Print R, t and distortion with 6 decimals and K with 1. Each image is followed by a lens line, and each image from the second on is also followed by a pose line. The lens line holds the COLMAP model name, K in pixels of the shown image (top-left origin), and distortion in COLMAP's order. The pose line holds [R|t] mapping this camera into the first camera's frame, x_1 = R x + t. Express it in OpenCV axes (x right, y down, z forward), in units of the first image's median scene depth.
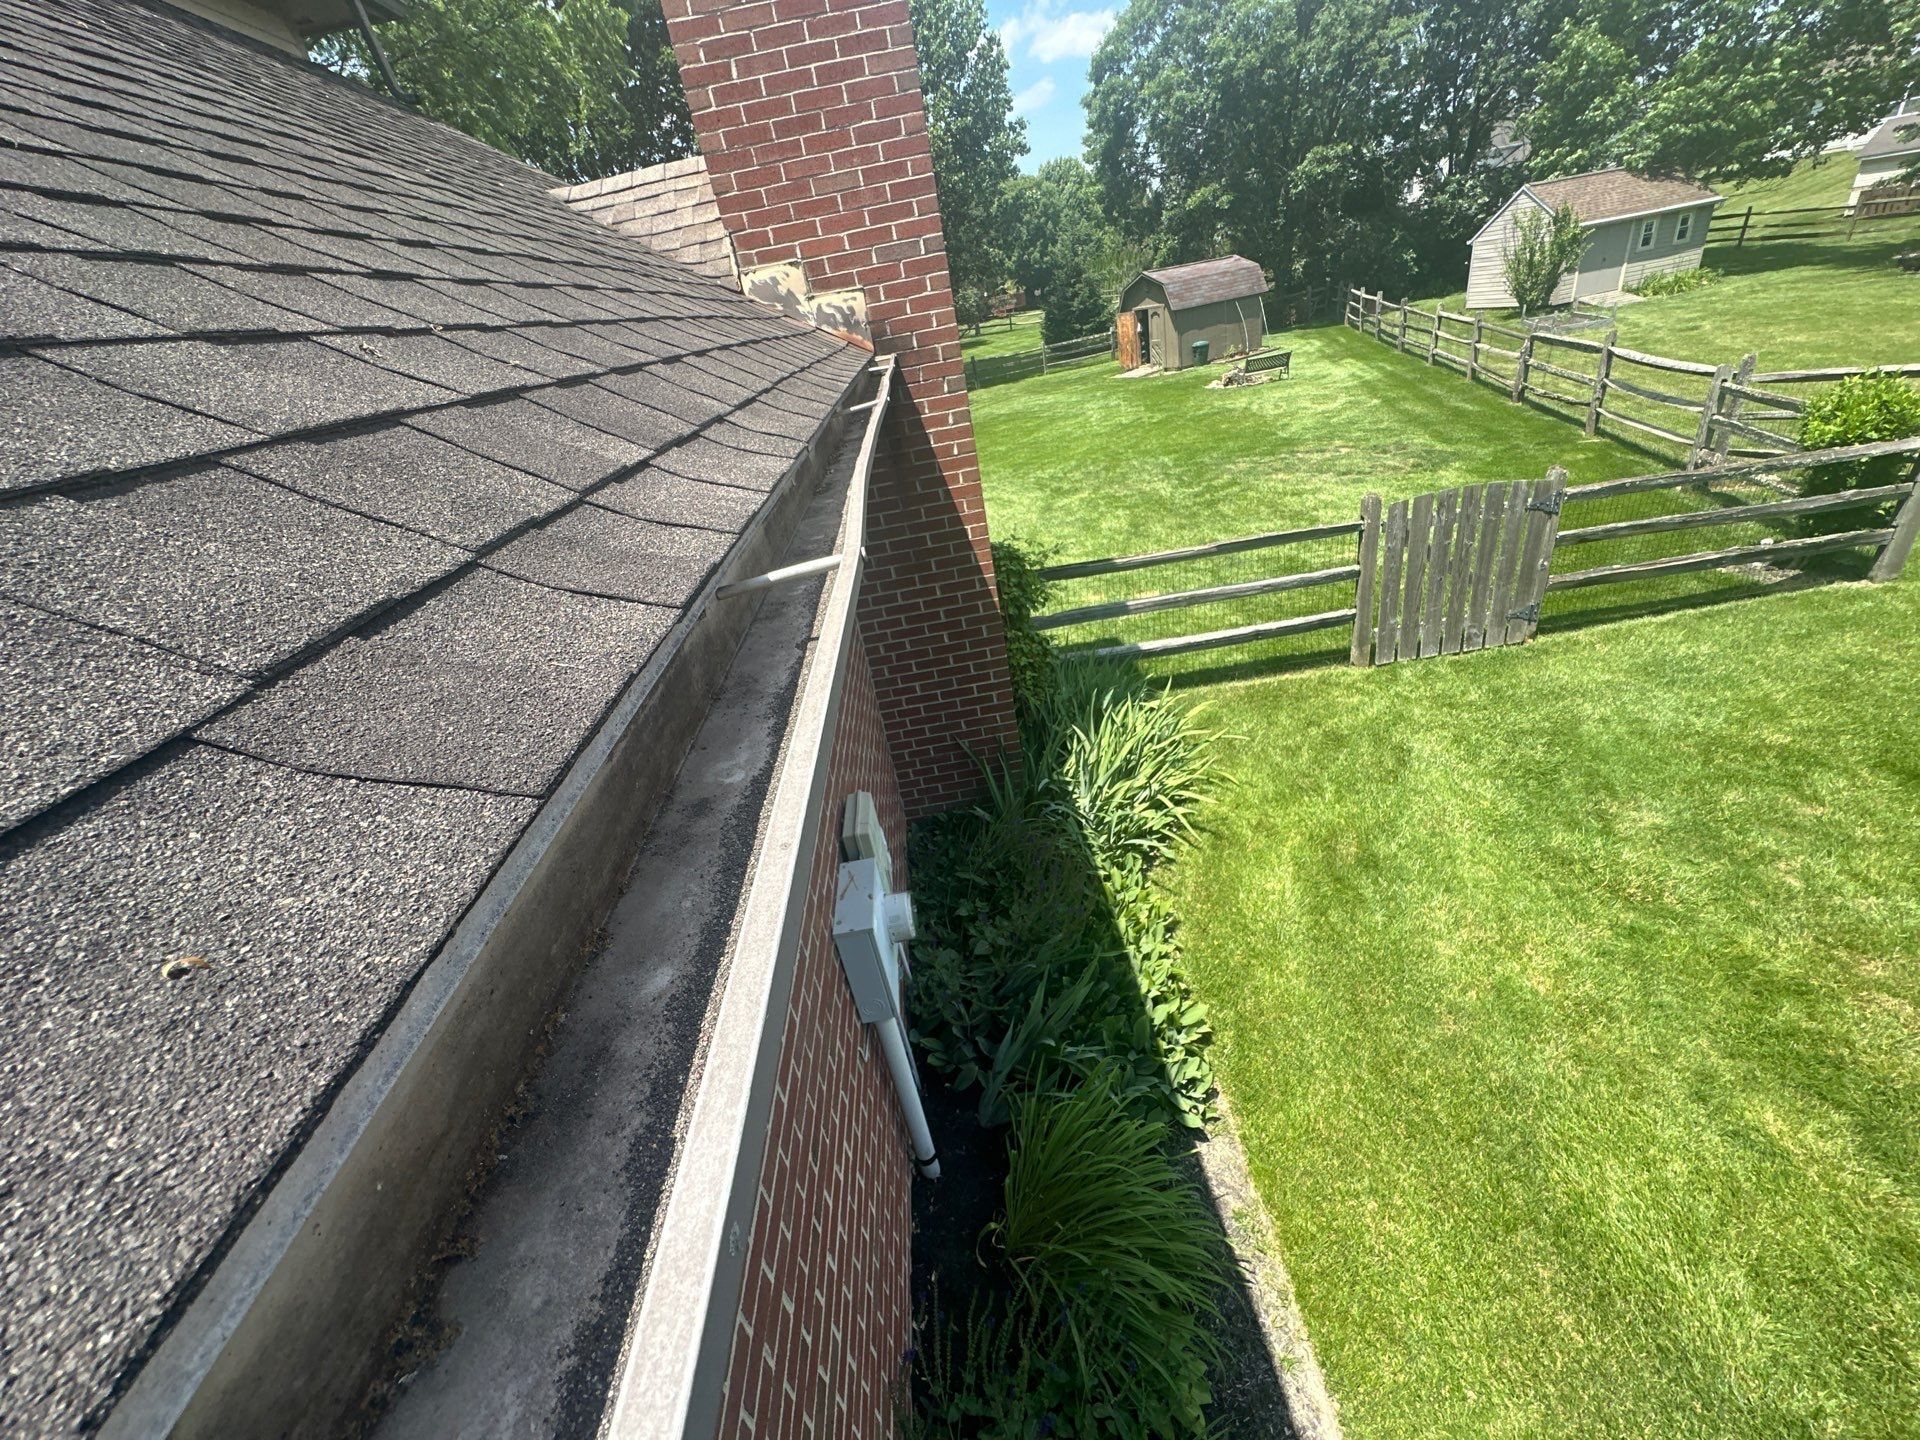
lens RADIAL K [[763.5, 0, 955.3], [0, 763.5, 718.7], [0, 0, 1]] dist [-0.003004, 0.000367]
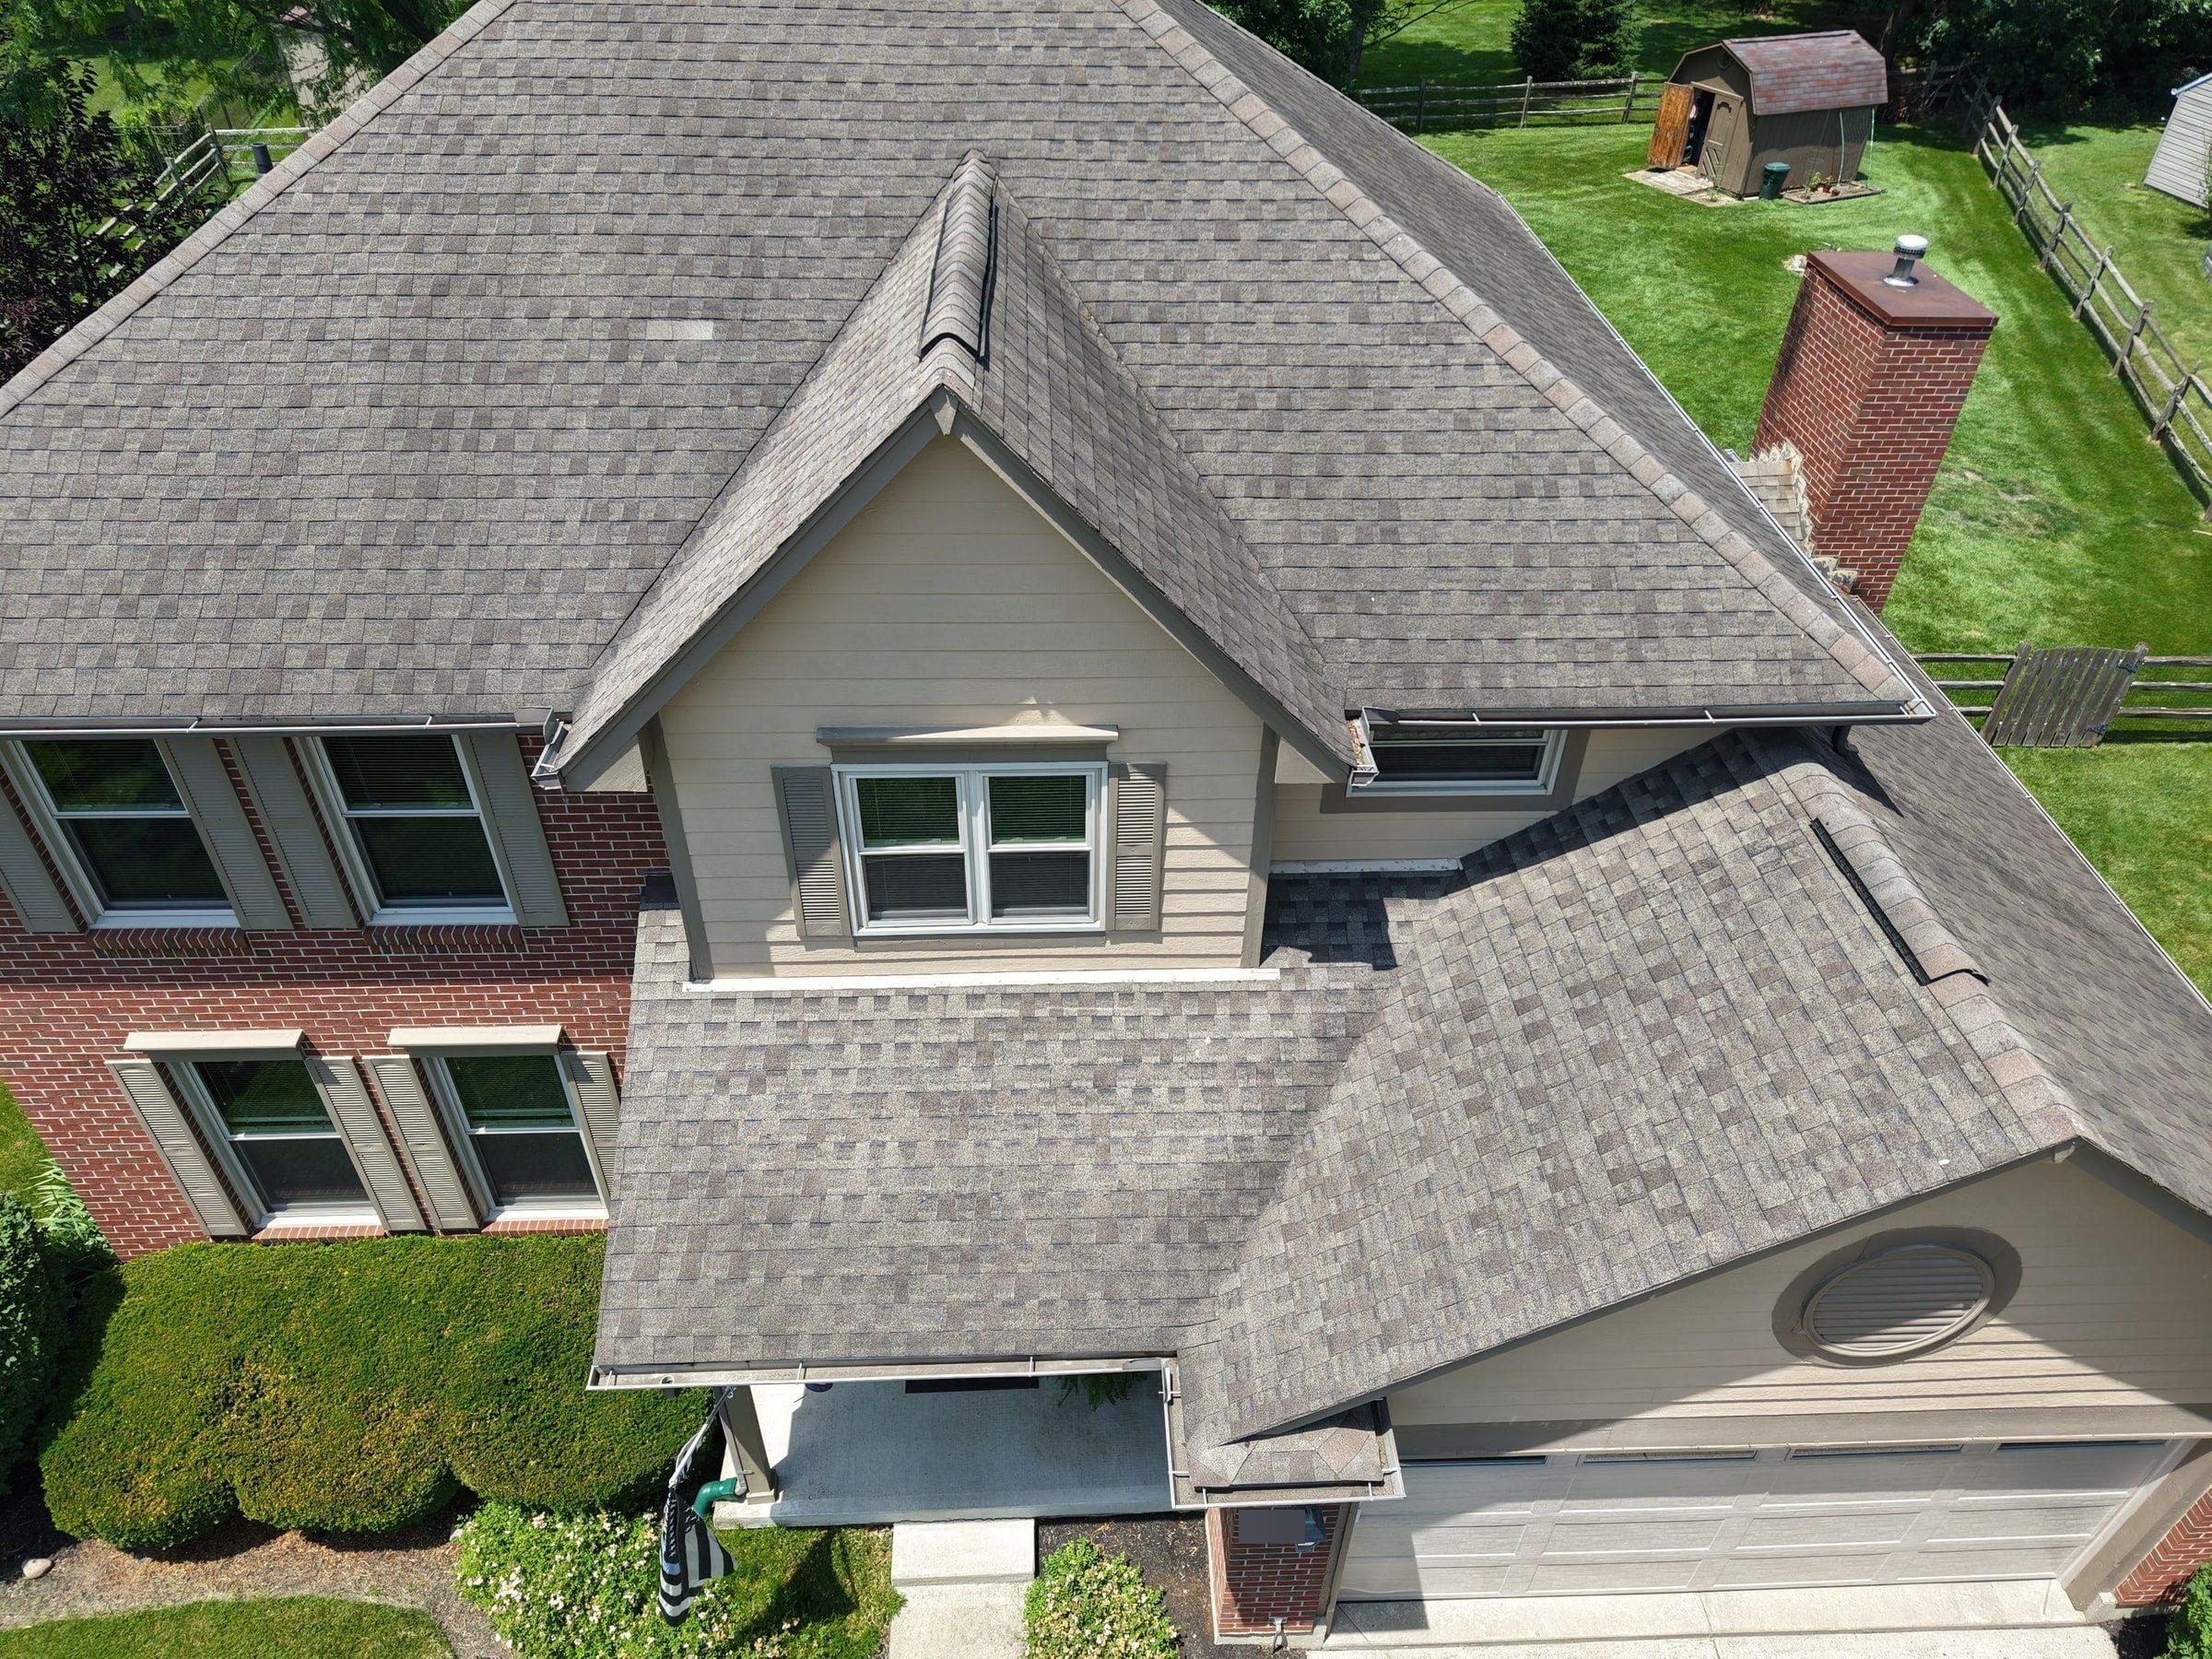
lens RADIAL K [[1491.9, 0, 1103.9], [0, 1491.9, 825.4], [0, 0, 1]] dist [0.014252, -0.008596]
pose [[0.982637, 0.156997, 0.098880, -0.600647], [-0.171428, 0.972091, 0.160159, -0.039567], [-0.070976, -0.174329, 0.982126, -0.749023]]
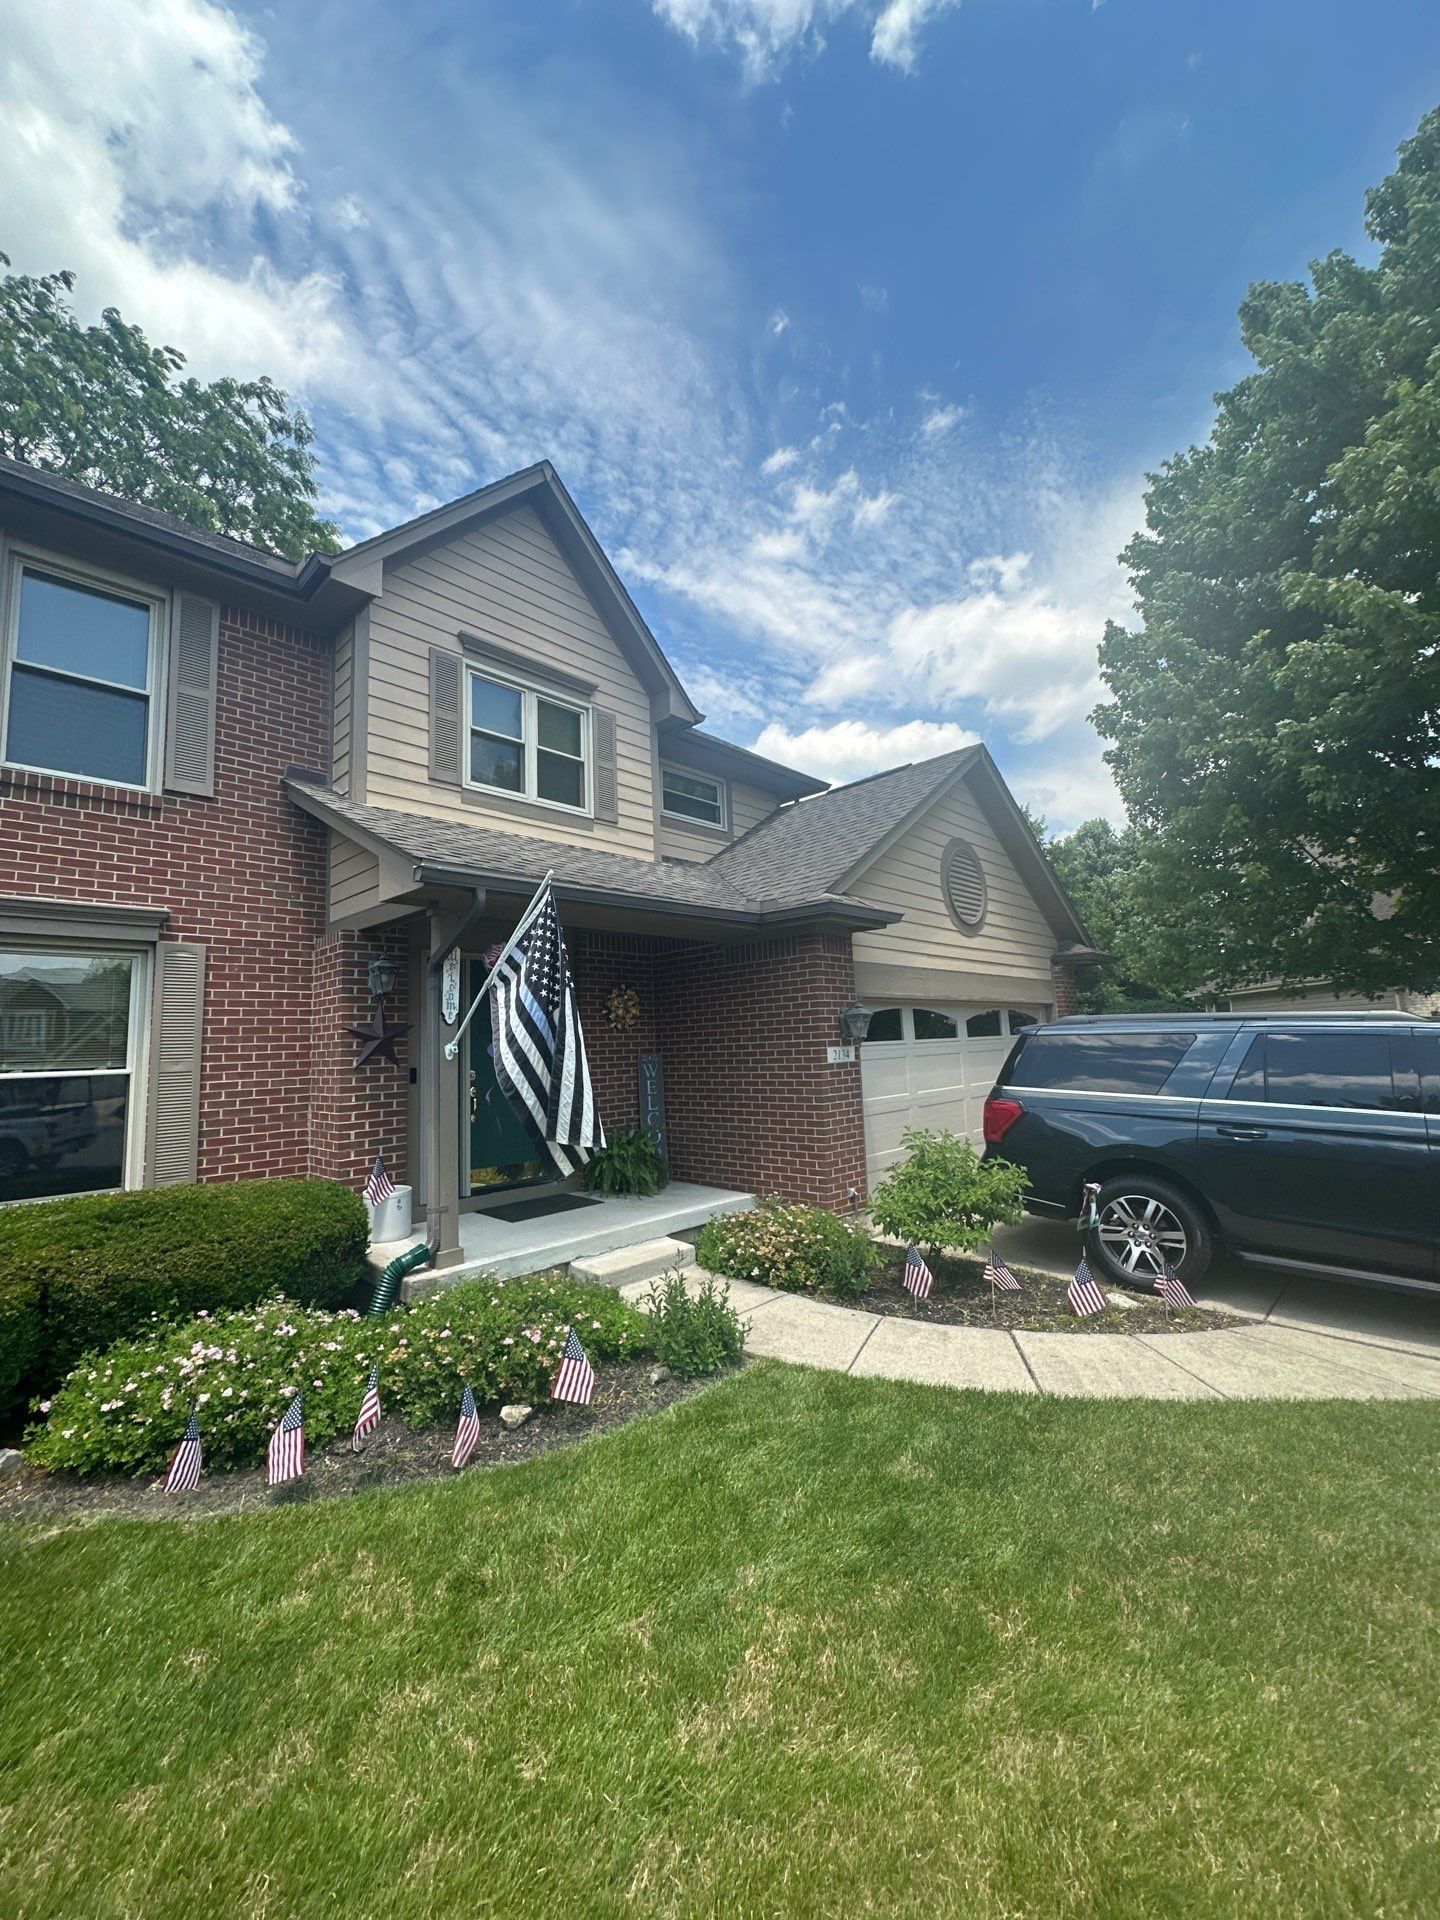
lens RADIAL K [[763.5, 0, 720.0], [0, 763.5, 960.0], [0, 0, 1]] dist [-0.003004, 0.000367]
pose [[0.733453, 0.216650, 0.644289, -0.802028], [0.249672, 0.795728, -0.551798, 0.513746], [-0.632226, 0.565579, 0.529538, -0.453024]]
